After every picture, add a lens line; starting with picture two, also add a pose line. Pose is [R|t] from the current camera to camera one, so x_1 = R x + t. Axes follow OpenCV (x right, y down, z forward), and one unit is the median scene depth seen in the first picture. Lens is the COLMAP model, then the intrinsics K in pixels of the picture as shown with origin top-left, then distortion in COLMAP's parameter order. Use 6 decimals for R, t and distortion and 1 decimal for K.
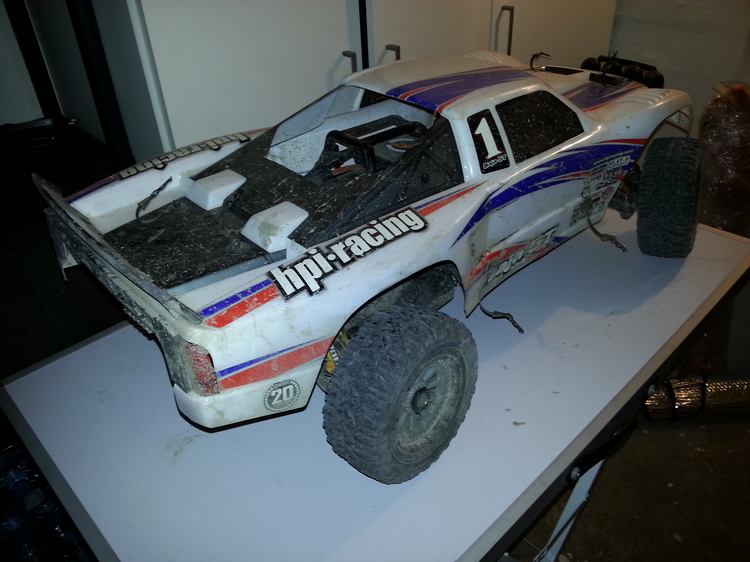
lens RADIAL K [[623.3, 0, 375.0], [0, 623.3, 281.0], [0, 0, 1]] dist [0.007866, -0.057240]
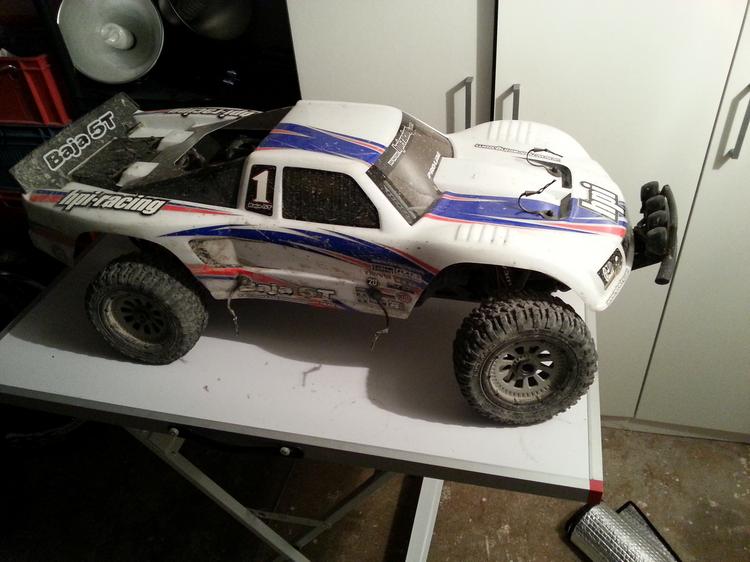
lens RADIAL K [[623.3, 0, 375.0], [0, 623.3, 281.0], [0, 0, 1]] dist [0.007866, -0.057240]
pose [[0.528681, 0.533372, -0.660311, 1.400828], [-0.439681, 0.837498, 0.324465, -0.659066], [0.726070, 0.118787, 0.677283, 0.397290]]
